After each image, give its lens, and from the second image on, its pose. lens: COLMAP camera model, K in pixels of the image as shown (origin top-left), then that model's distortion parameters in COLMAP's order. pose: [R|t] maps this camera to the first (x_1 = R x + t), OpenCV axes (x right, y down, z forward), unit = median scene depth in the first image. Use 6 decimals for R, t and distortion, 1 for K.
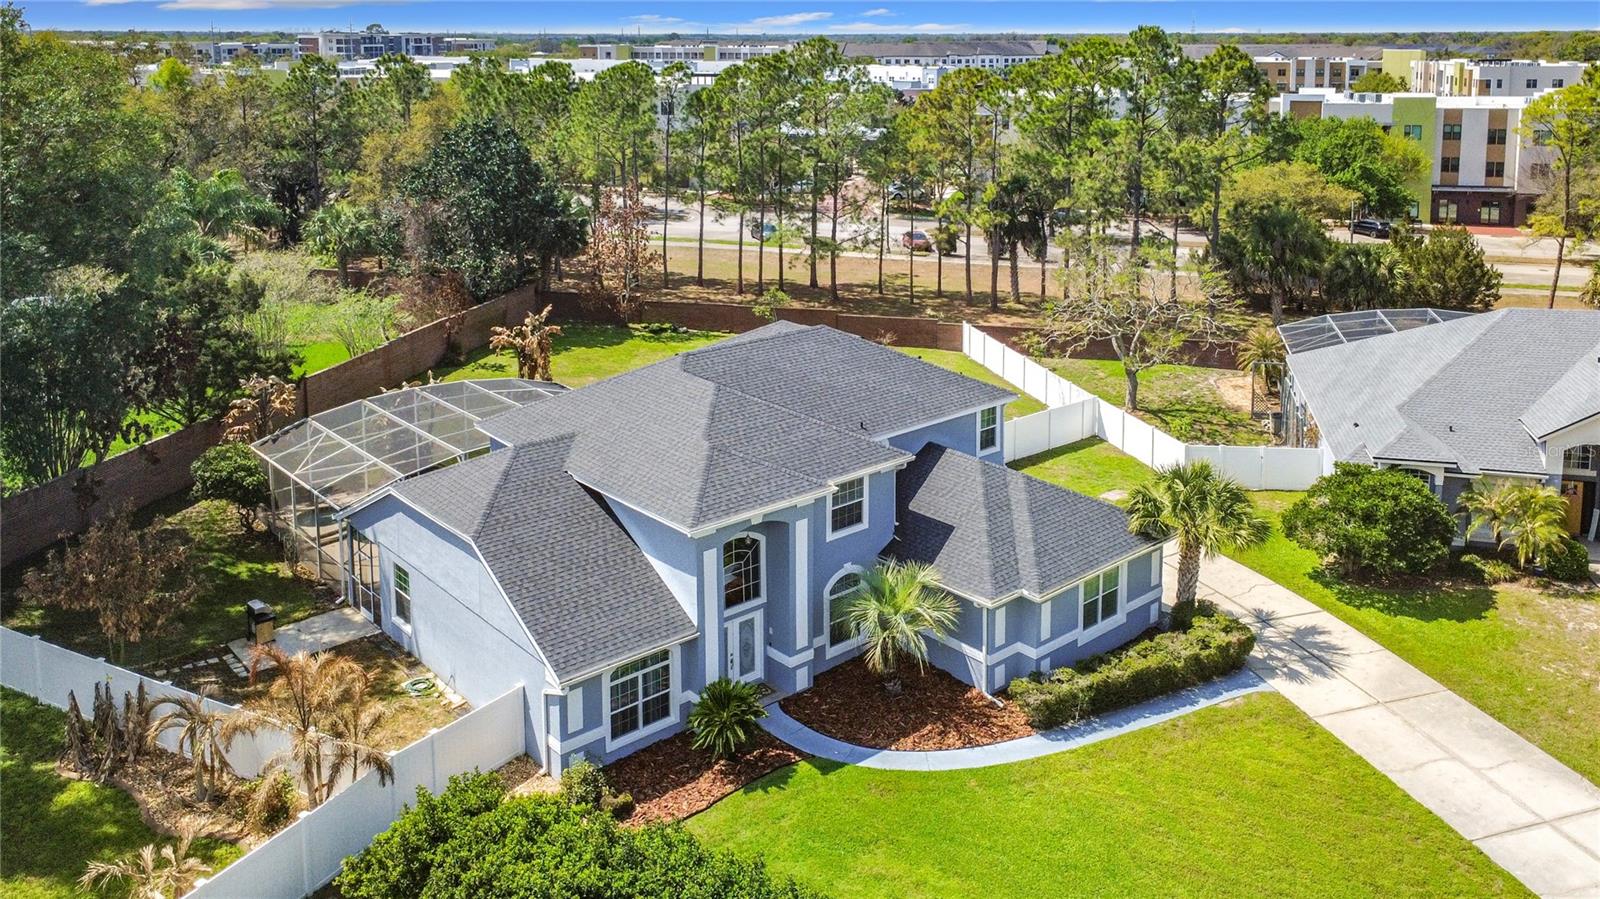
lens RADIAL K [[1178.3, 0, 806.1], [0, 1178.3, 235.9], [0, 0, 1]] dist [0.001120, 0.000807]
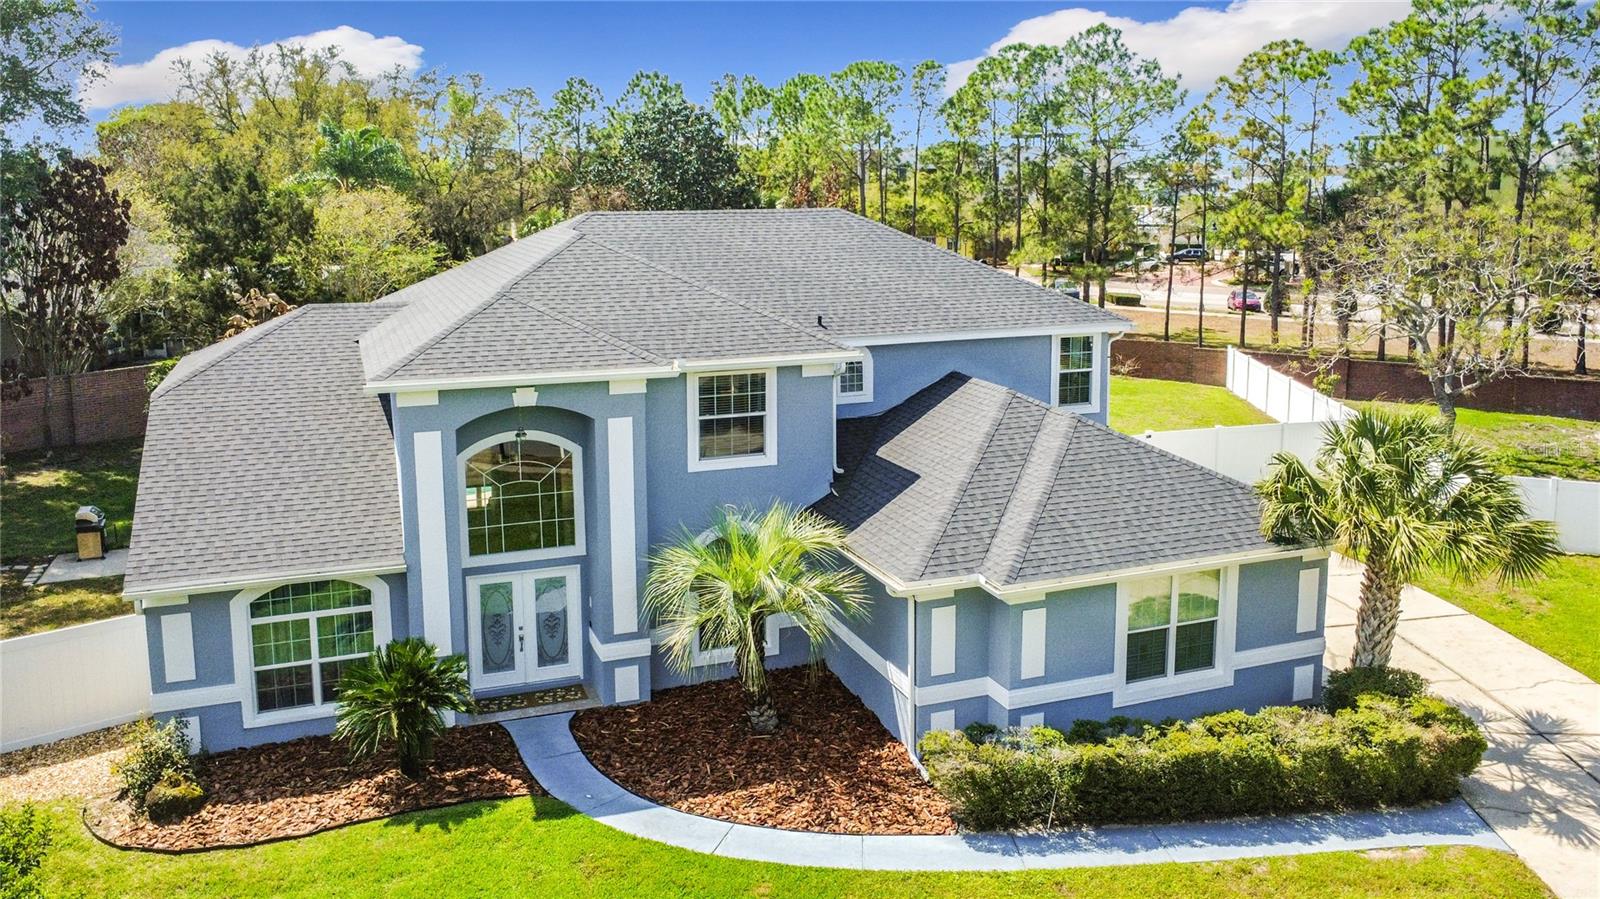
lens RADIAL K [[1183.3, 0, 793.6], [0, 1183.3, 379.6], [0, 0, 1]] dist [0.000833, -0.001890]
pose [[0.940540, 0.055638, -0.335097, 0.276648], [-0.050425, 0.998434, 0.024245, 0.197253], [0.335921, -0.005906, 0.941872, 0.447170]]
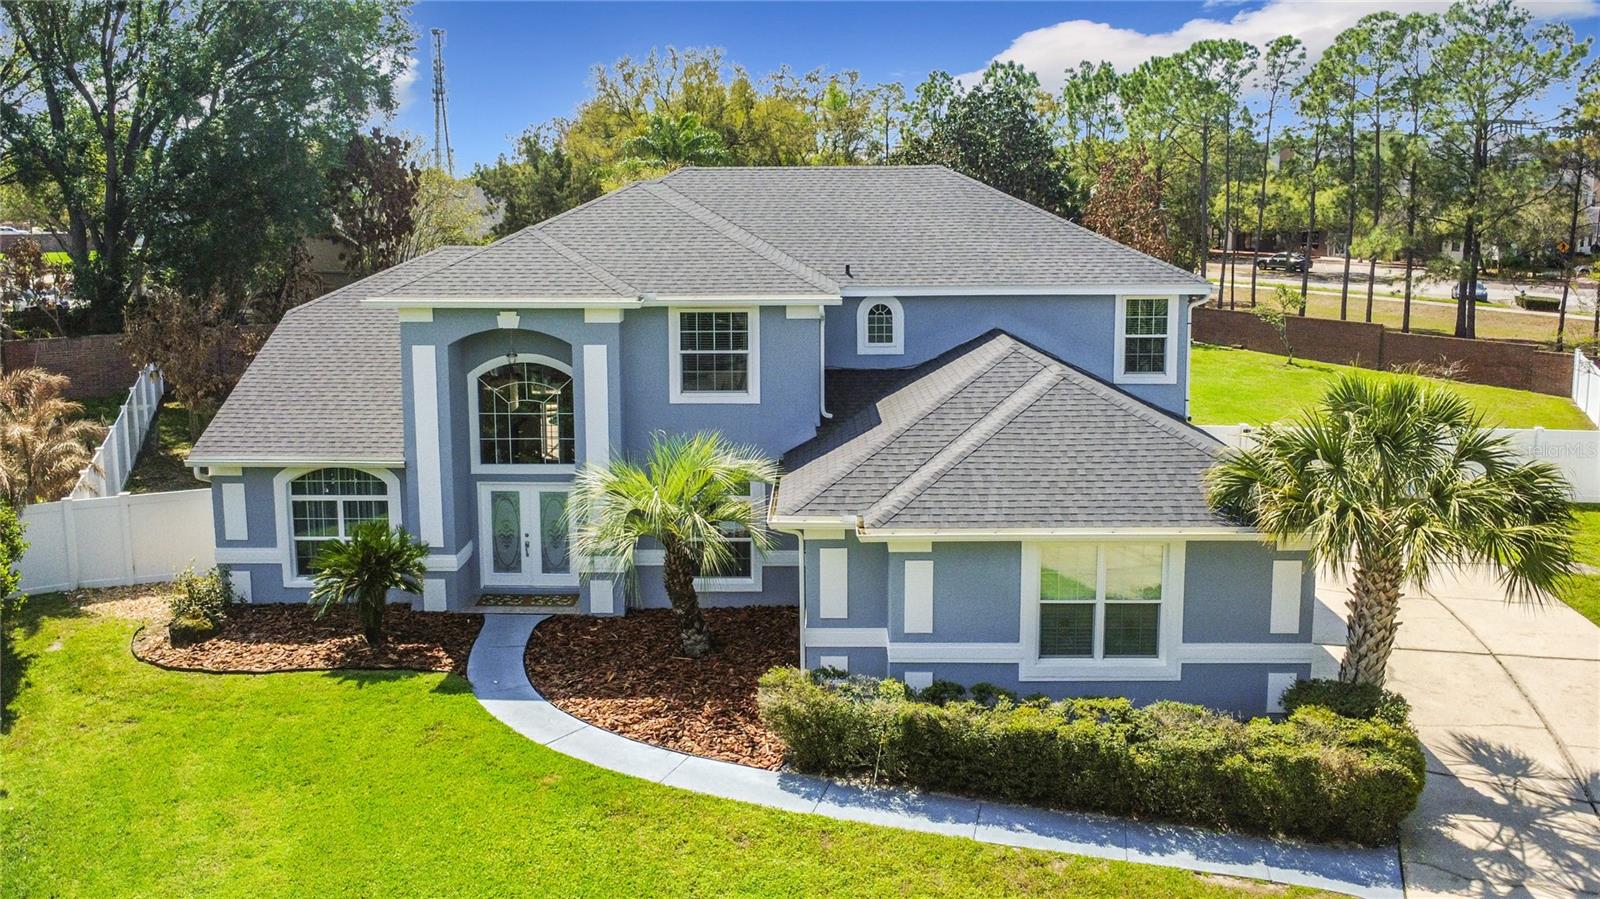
lens RADIAL K [[1158.9, 0, 807.8], [0, 1158.9, 373.7], [0, 0, 1]] dist [-0.001139, -0.000206]
pose [[0.756883, 0.104721, -0.645106, 0.486361], [-0.096933, 0.994149, 0.047652, 0.210004], [0.646322, 0.026465, 0.762606, 0.578085]]
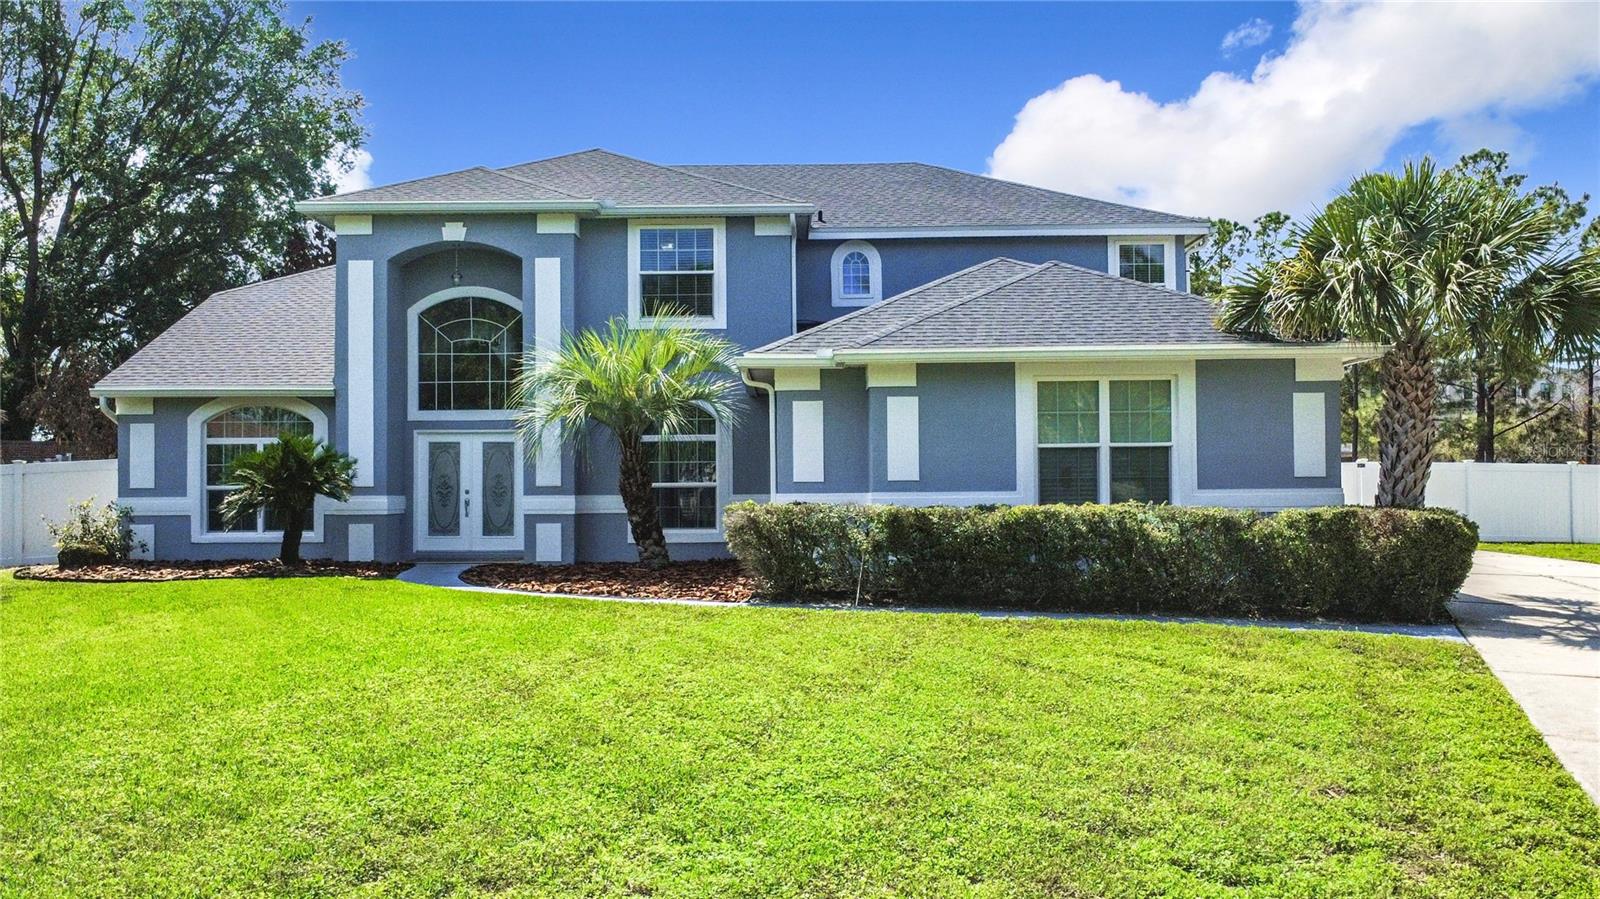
lens RADIAL K [[1250.5, 0, 798.2], [0, 1250.5, 498.4], [0, 0, 1]] dist [-0.003057, 0.003768]
pose [[0.766491, 0.006078, -0.642227, 0.490315], [-0.089284, 0.991254, -0.097179, 0.402772], [0.636019, 0.131828, 0.760329, 0.602419]]
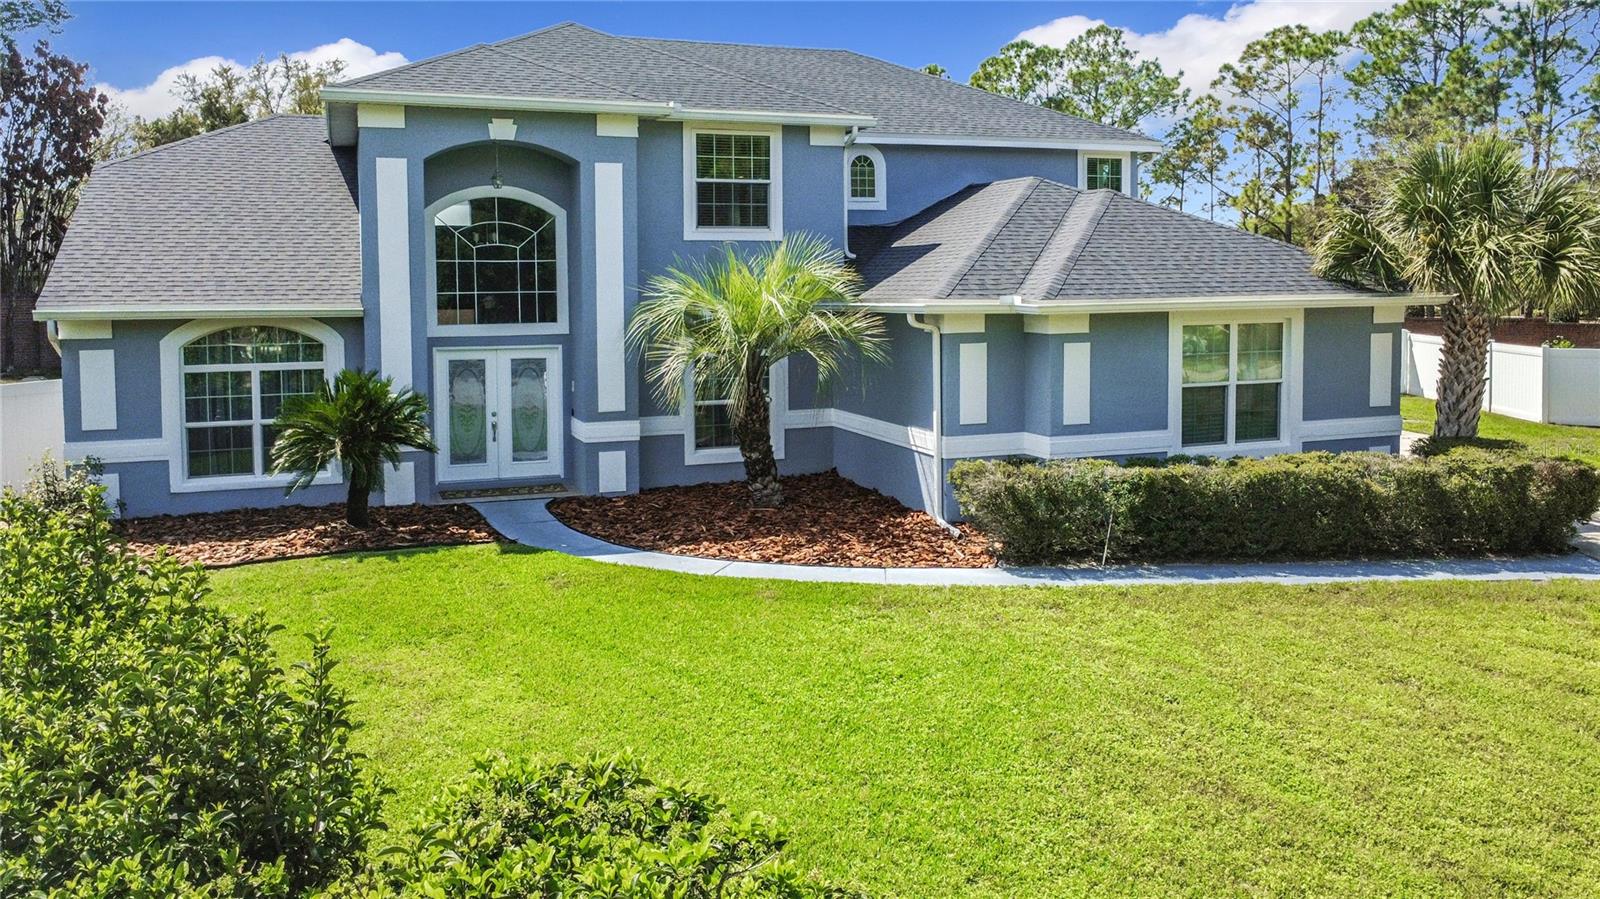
lens RADIAL K [[1174.9, 0, 794.7], [0, 1174.9, 353.7], [0, 0, 1]] dist [0.001412, -0.001295]
pose [[0.940676, 0.024040, -0.338454, 0.257568], [-0.049589, 0.996517, -0.067040, 0.353048], [0.335664, 0.079847, 0.938592, 0.514336]]
